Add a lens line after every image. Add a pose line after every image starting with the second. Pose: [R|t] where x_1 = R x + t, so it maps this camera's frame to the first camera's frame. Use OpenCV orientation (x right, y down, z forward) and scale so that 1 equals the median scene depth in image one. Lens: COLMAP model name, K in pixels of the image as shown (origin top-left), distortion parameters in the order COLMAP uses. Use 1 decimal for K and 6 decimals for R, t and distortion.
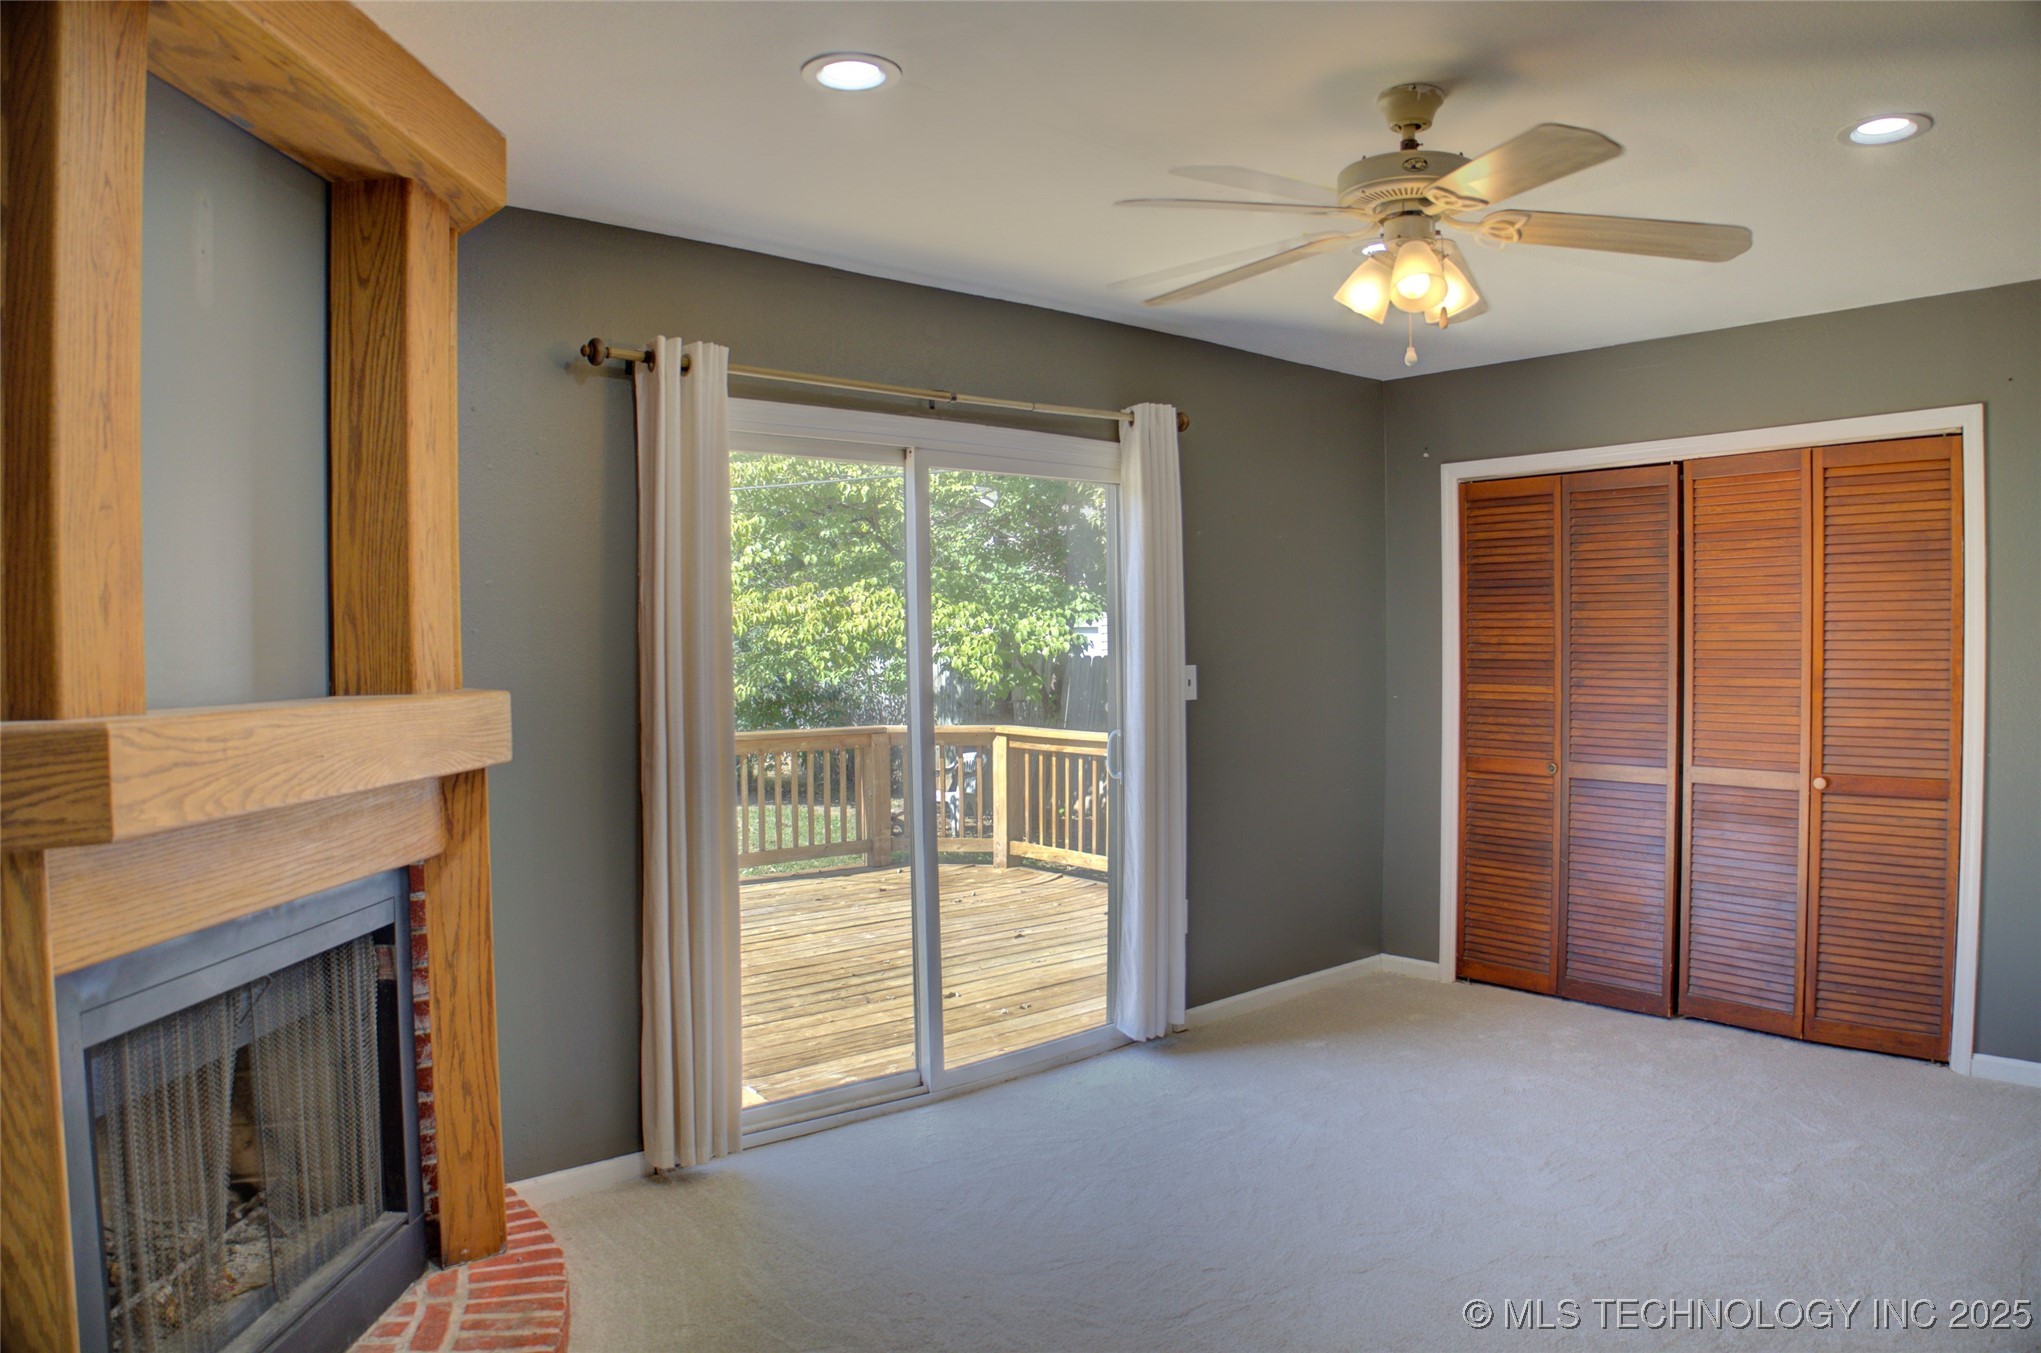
lens RADIAL K [[1368.3, 0, 1059.2], [0, 1368.3, 687.8], [0, 0, 1]] dist [-0.245147, 0.301756]
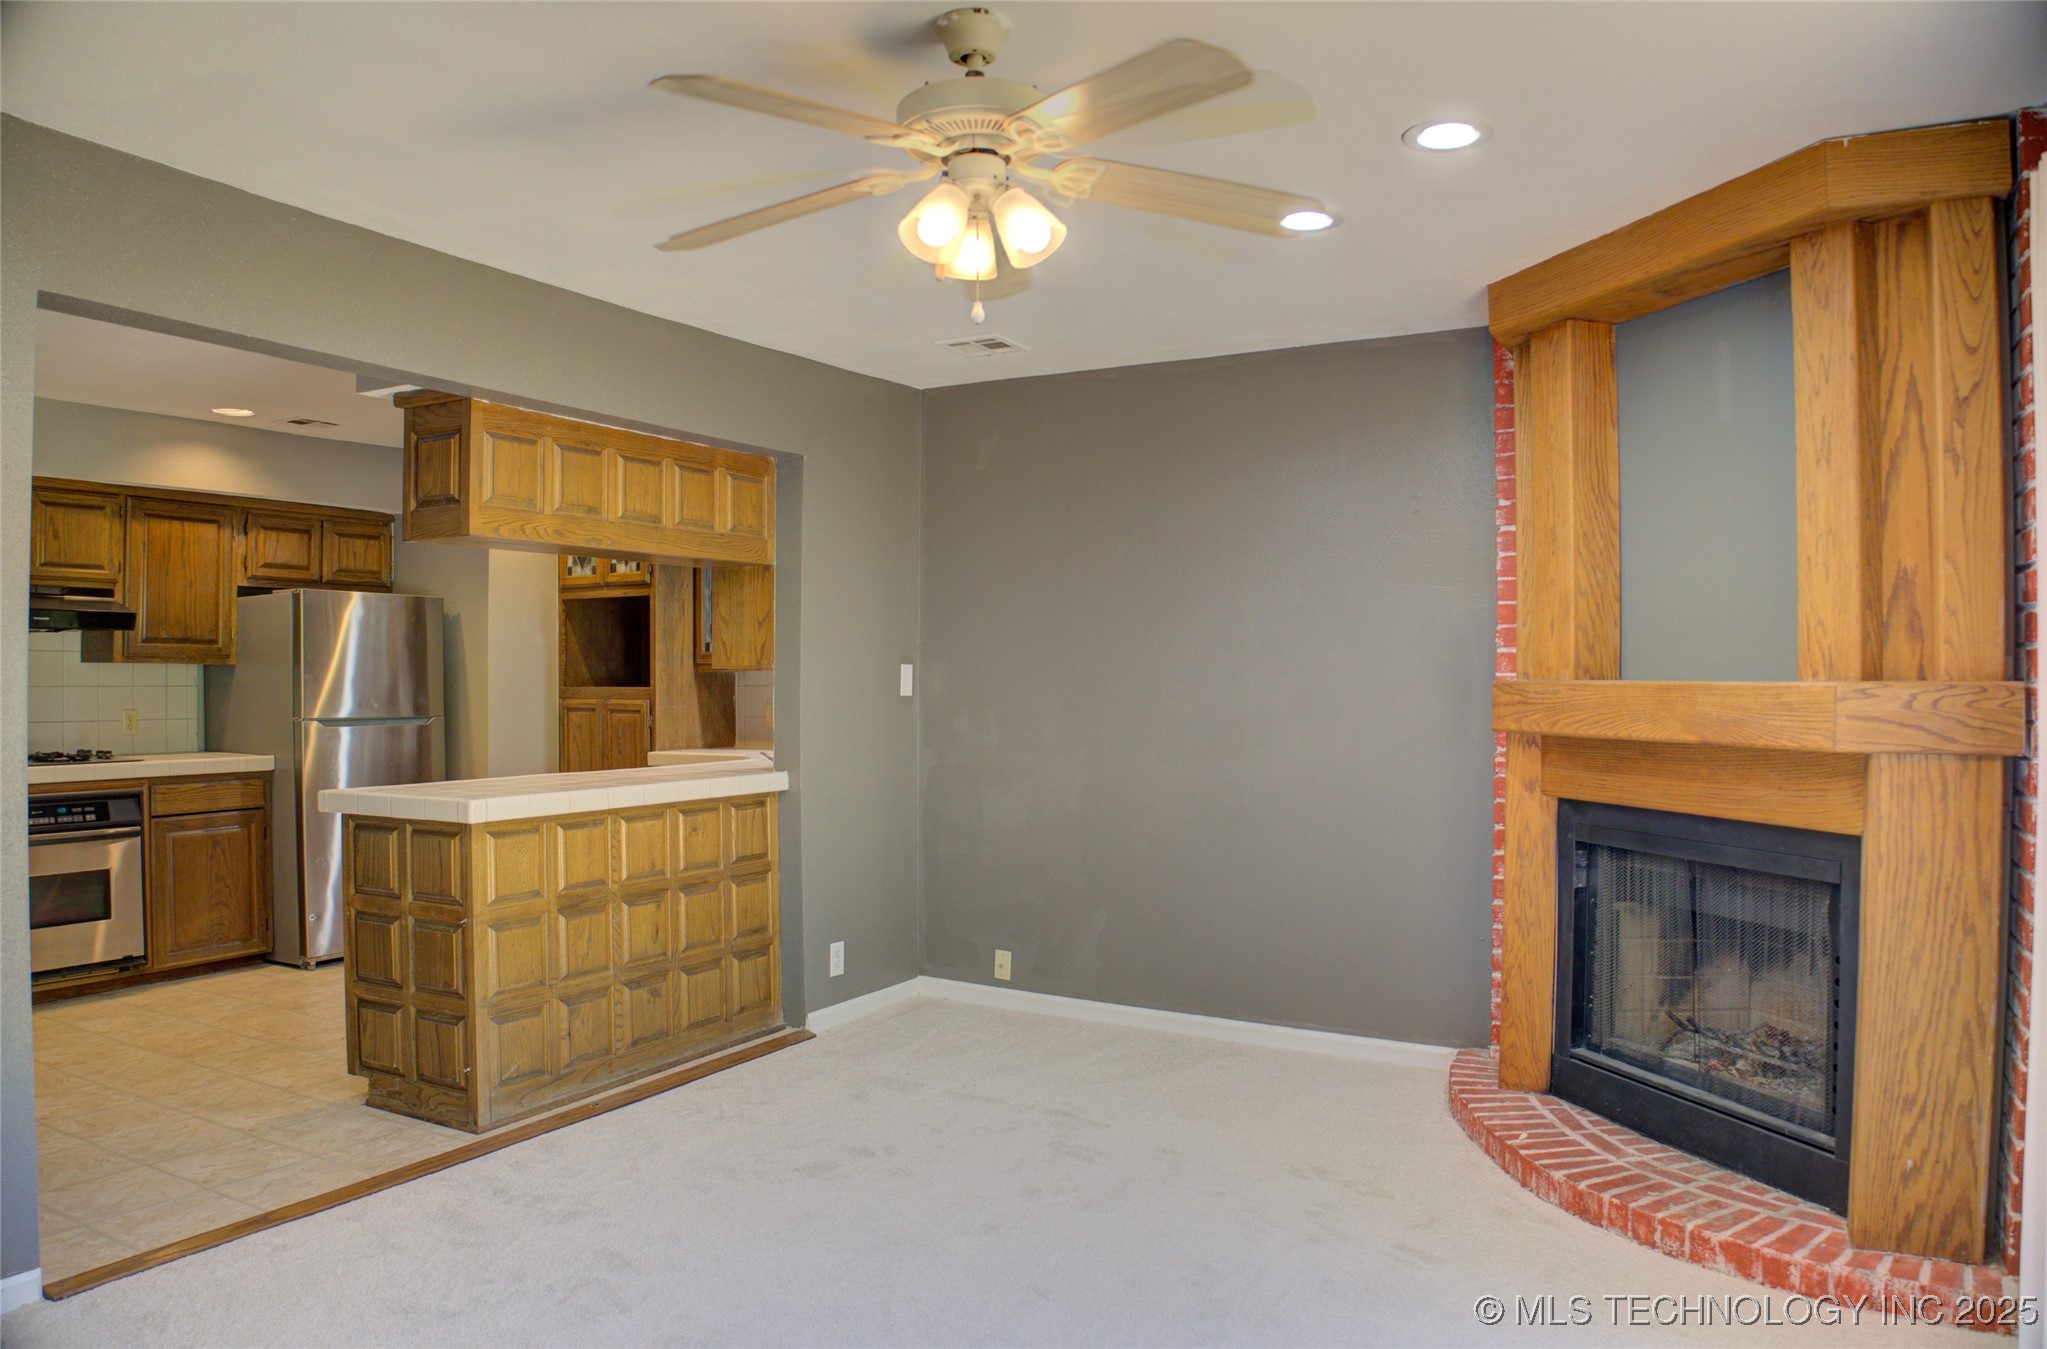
lens RADIAL K [[1389.4, 0, 1038.3], [0, 1389.4, 675.9], [0, 0, 1]] dist [-0.120163, 0.039614]
pose [[-0.949330, 0.010577, -0.314103, 0.258633], [0.000776, 0.999509, 0.031311, -0.018875], [0.314280, 0.029481, -0.948872, 0.955086]]
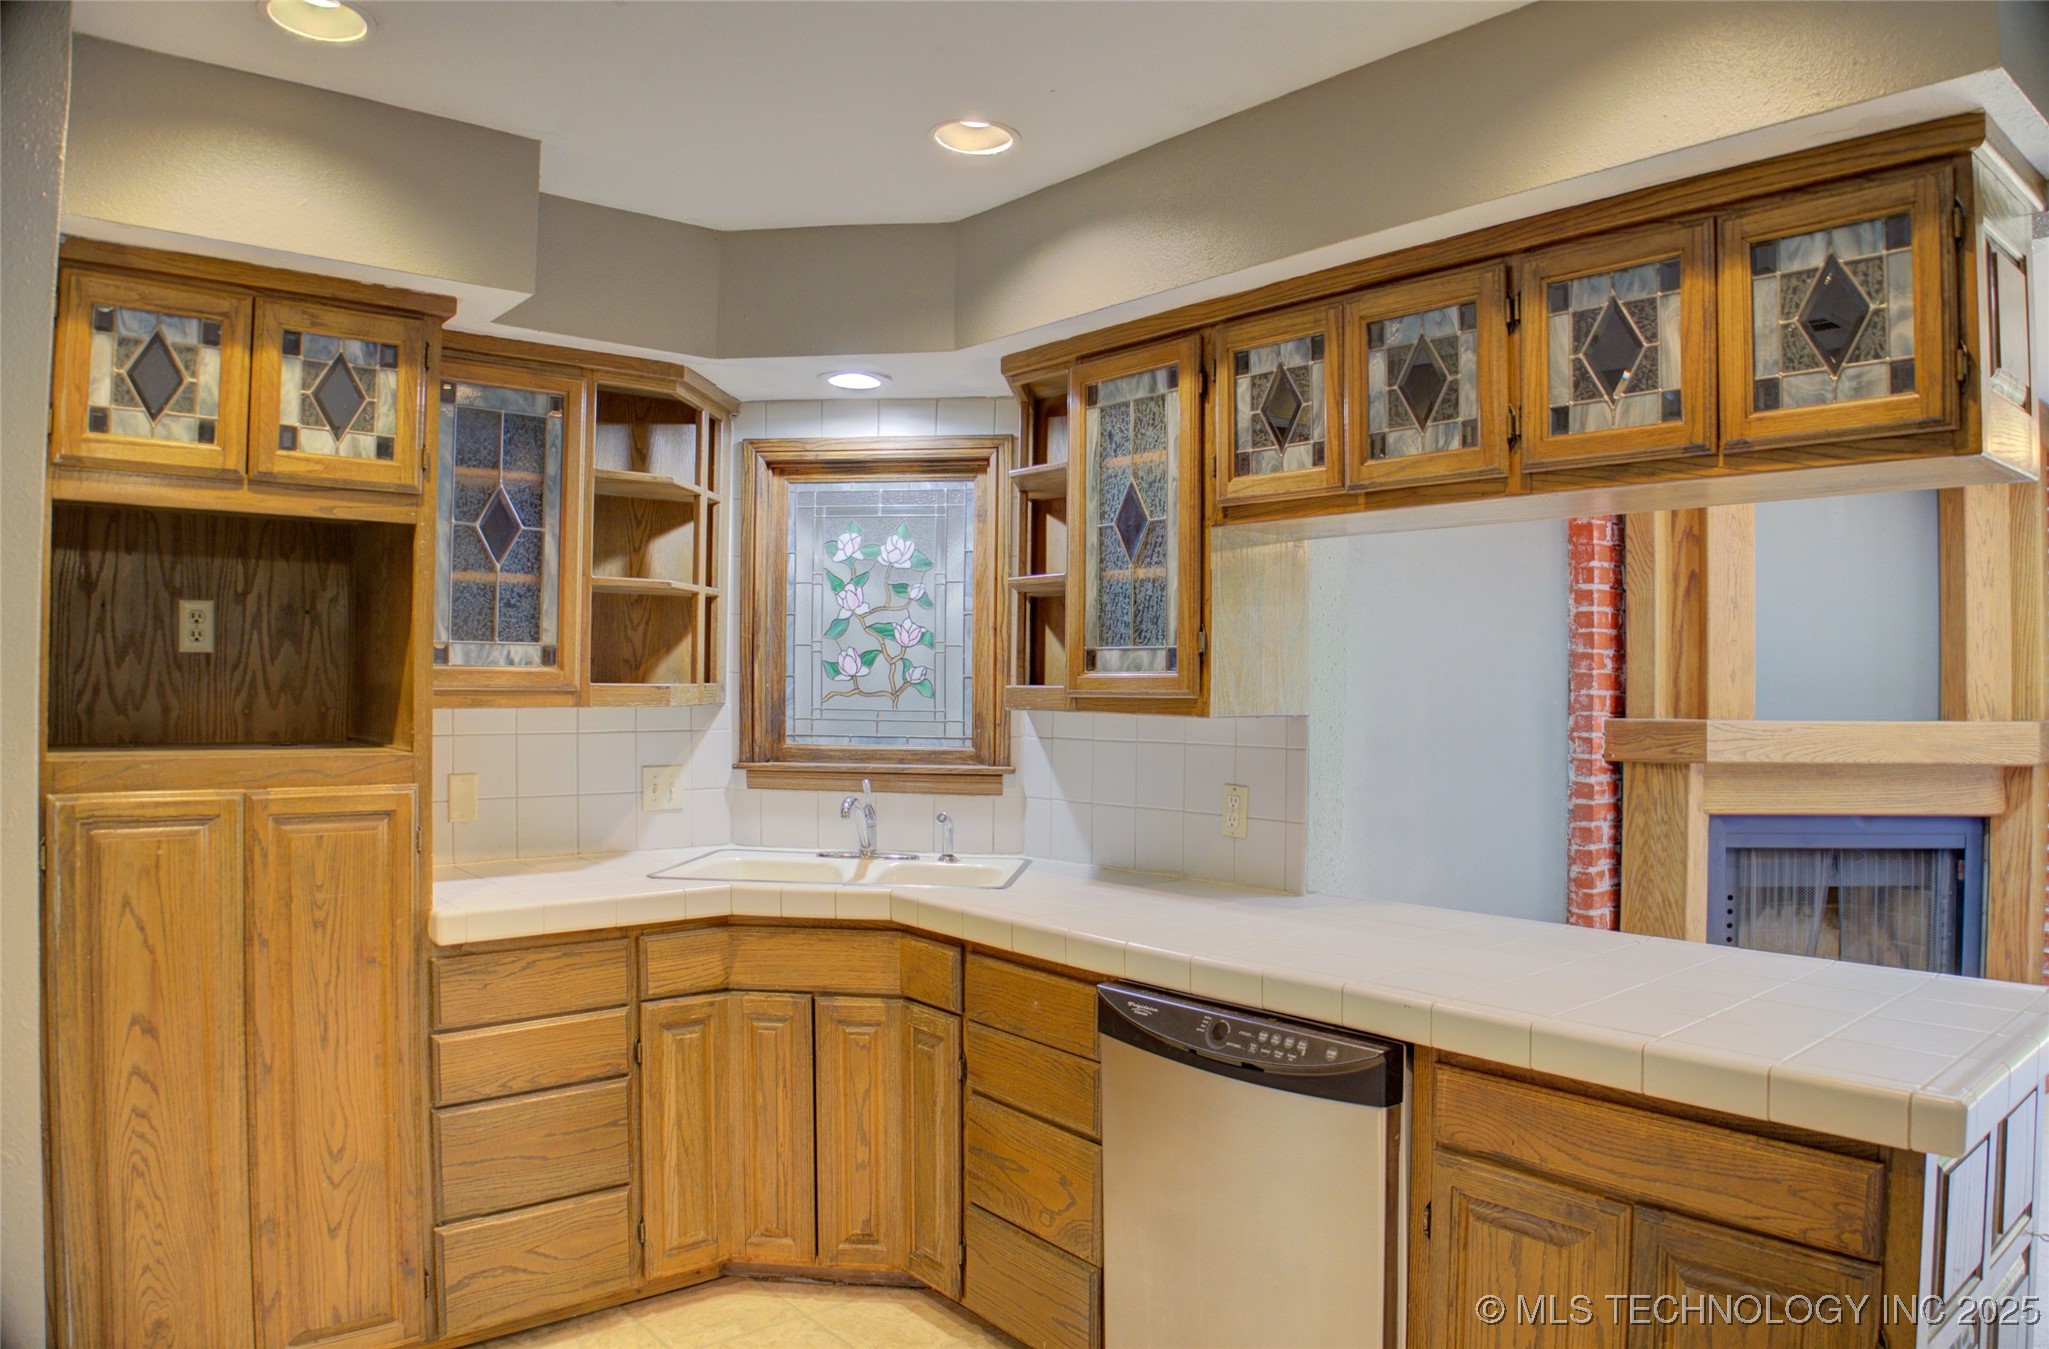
lens RADIAL K [[1390.7, 0, 1039.3], [0, 1390.7, 675.9], [0, 0, 1]] dist [-0.120163, 0.039614]
pose [[-0.036200, 0.005096, -0.999332, 0.697367], [-0.040293, 0.999166, 0.006555, -0.009576], [0.998532, 0.040503, -0.035964, -0.118501]]
